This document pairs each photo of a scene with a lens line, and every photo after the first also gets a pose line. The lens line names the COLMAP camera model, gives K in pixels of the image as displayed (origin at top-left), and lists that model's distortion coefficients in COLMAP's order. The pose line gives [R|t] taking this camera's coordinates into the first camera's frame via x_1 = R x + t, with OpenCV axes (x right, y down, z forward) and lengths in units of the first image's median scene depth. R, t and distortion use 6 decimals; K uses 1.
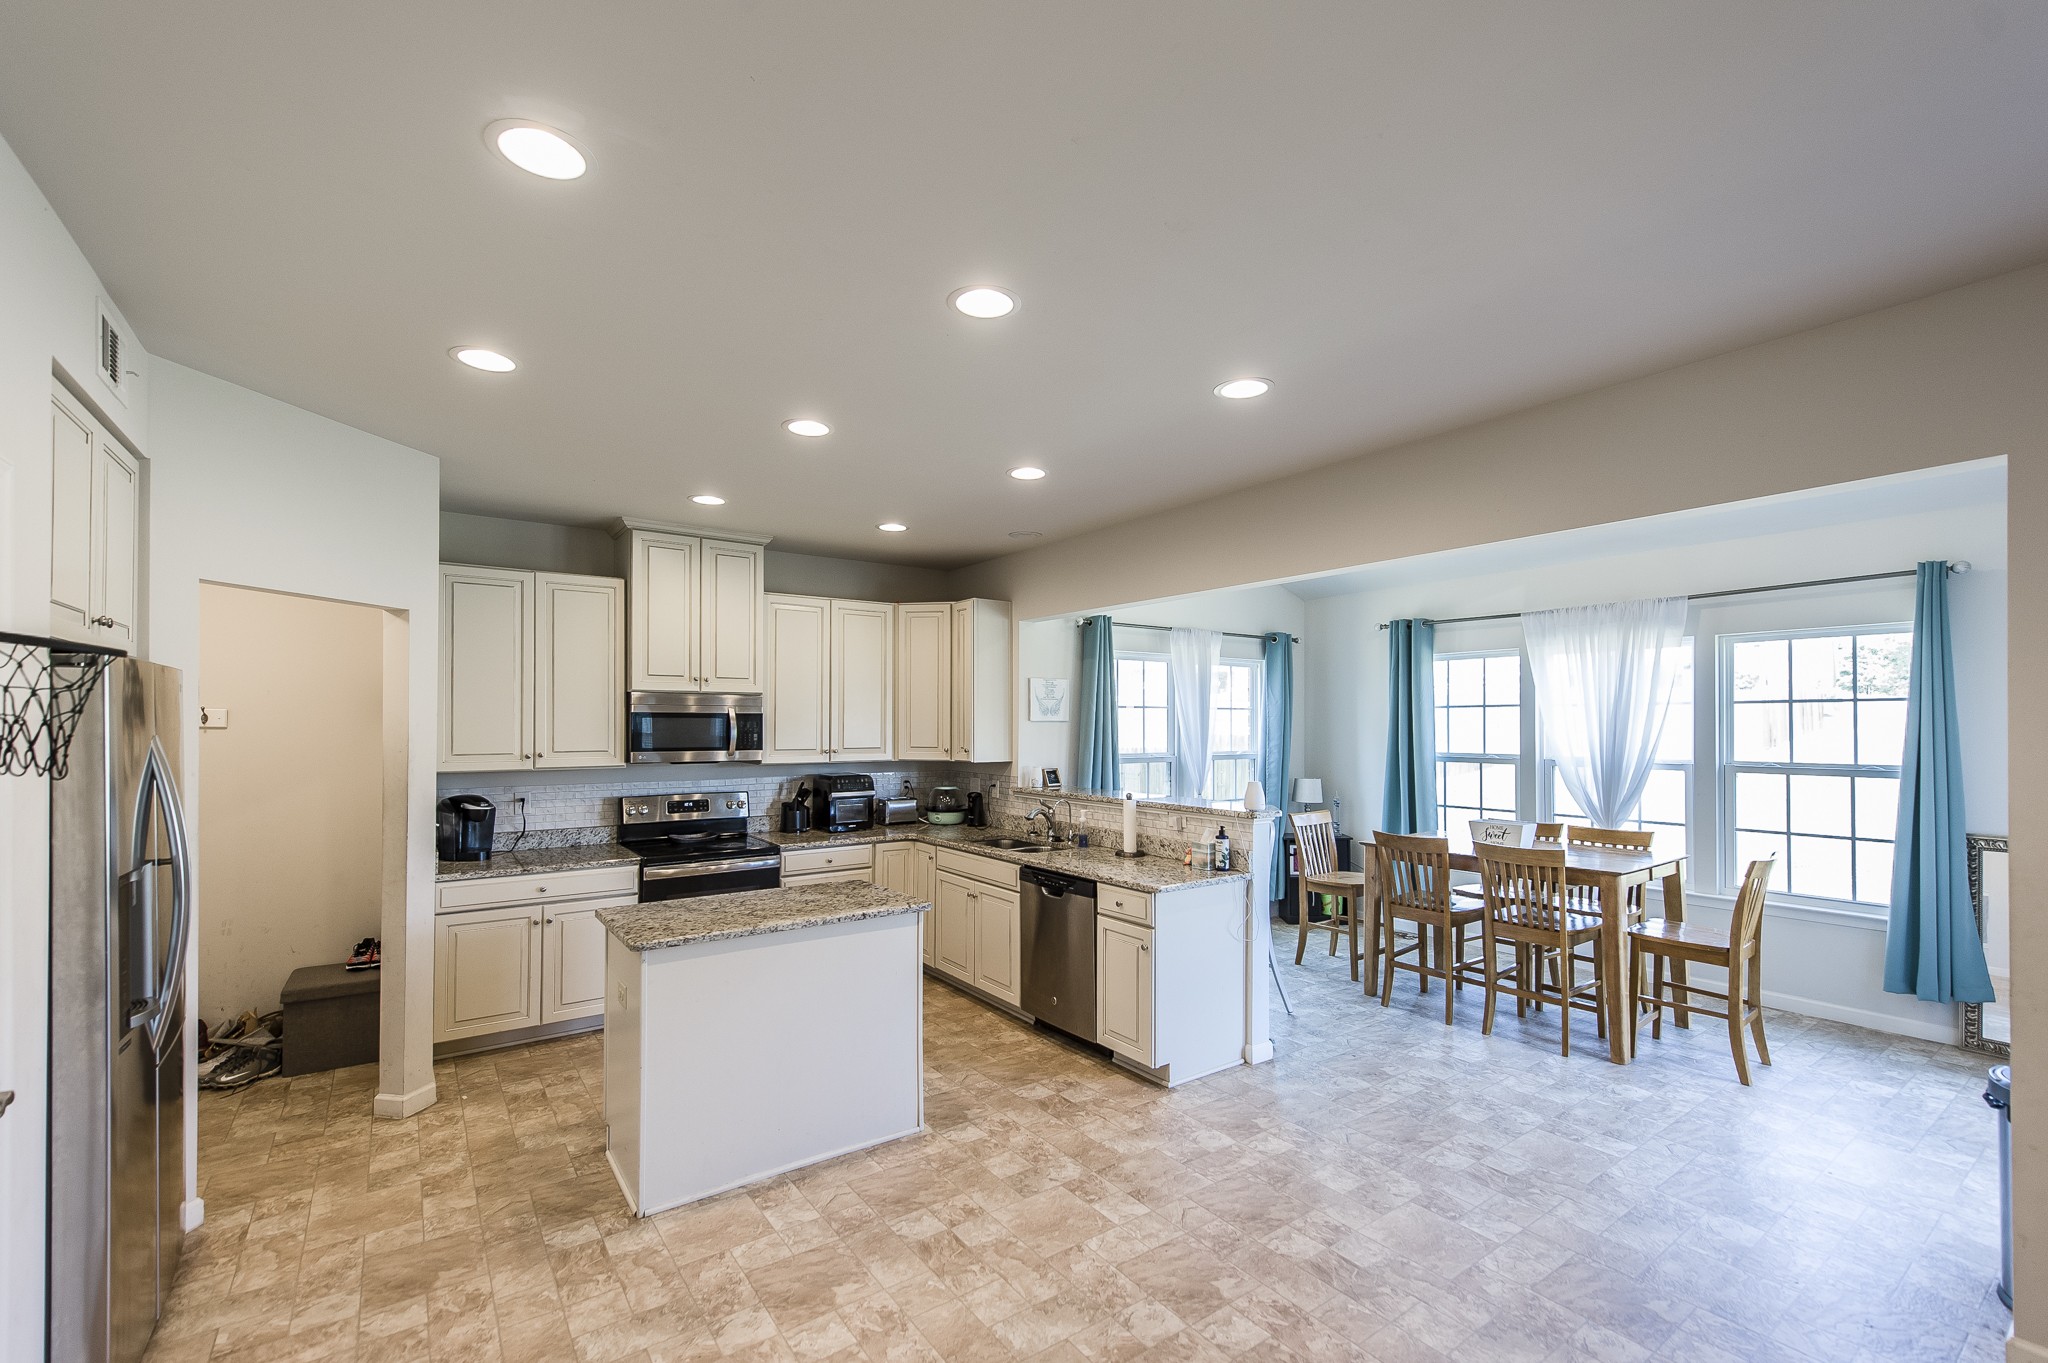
lens RADIAL K [[863.1, 0, 1011.7], [0, 863.1, 716.4], [0, 0, 1]] dist [0.008135, -0.002846]
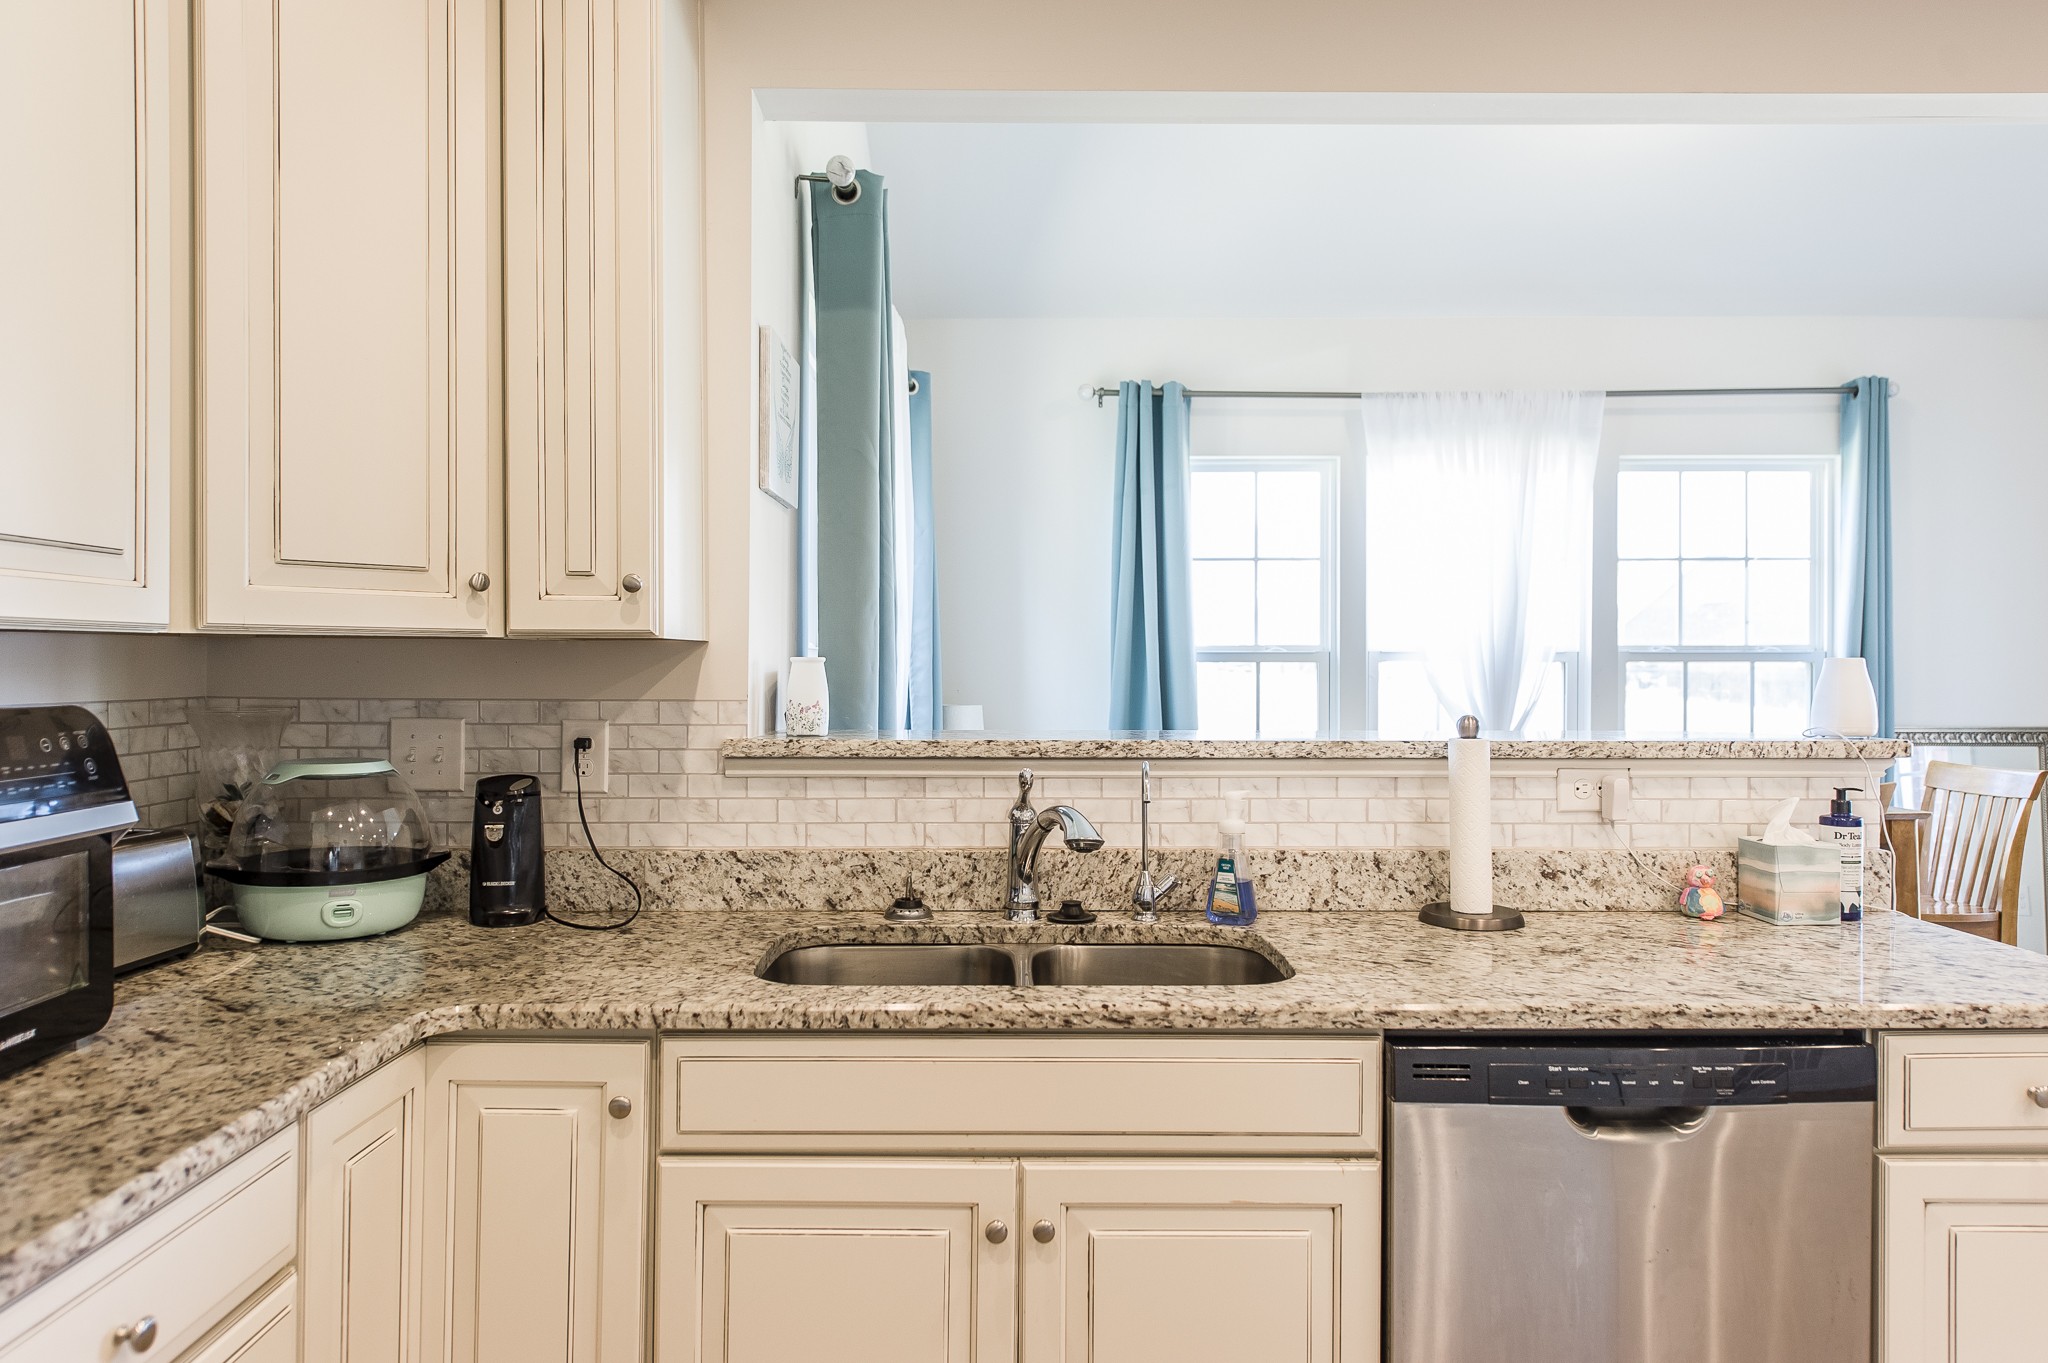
lens RADIAL K [[1359.2, 0, 1027.6], [0, 1359.2, 676.0], [0, 0, 1]] dist [0.028496, -0.021010]
pose [[0.566378, -0.007849, 0.824108, -0.312129], [-0.006611, 0.999879, 0.014067, 0.063429], [-0.824119, -0.013415, 0.566258, 0.785036]]
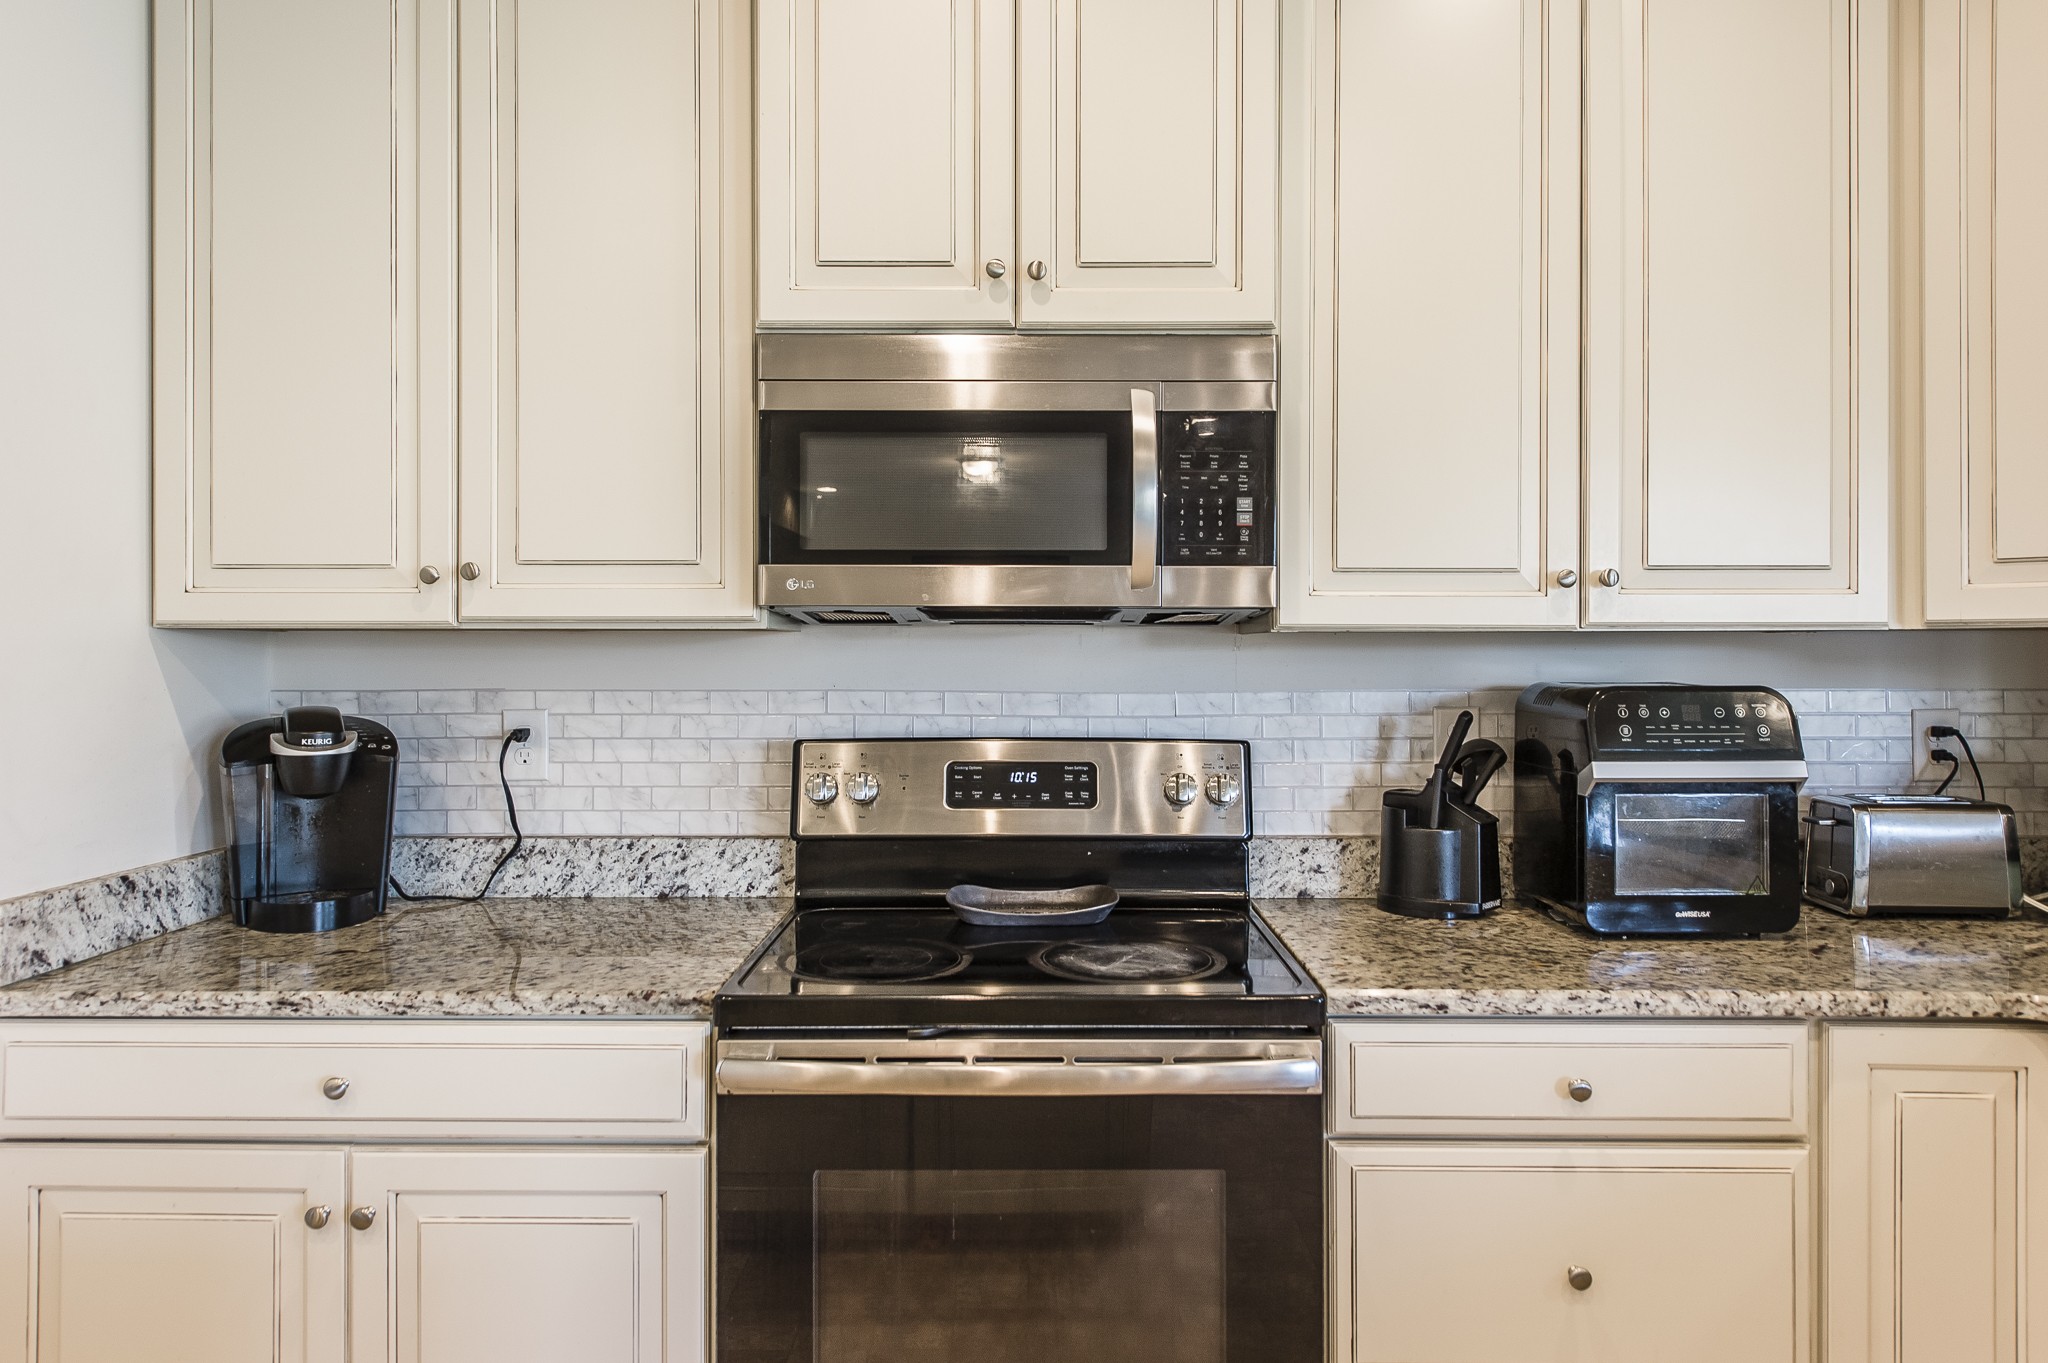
lens RADIAL K [[1352.4, 0, 1023.9], [0, 1352.4, 641.6], [0, 0, 1]] dist [0.017710, -0.005574]
pose [[0.810930, -0.008218, -0.585086, -0.131050], [0.004501, 0.999959, -0.007807, 0.064609], [0.585126, 0.003698, 0.810934, 0.676061]]
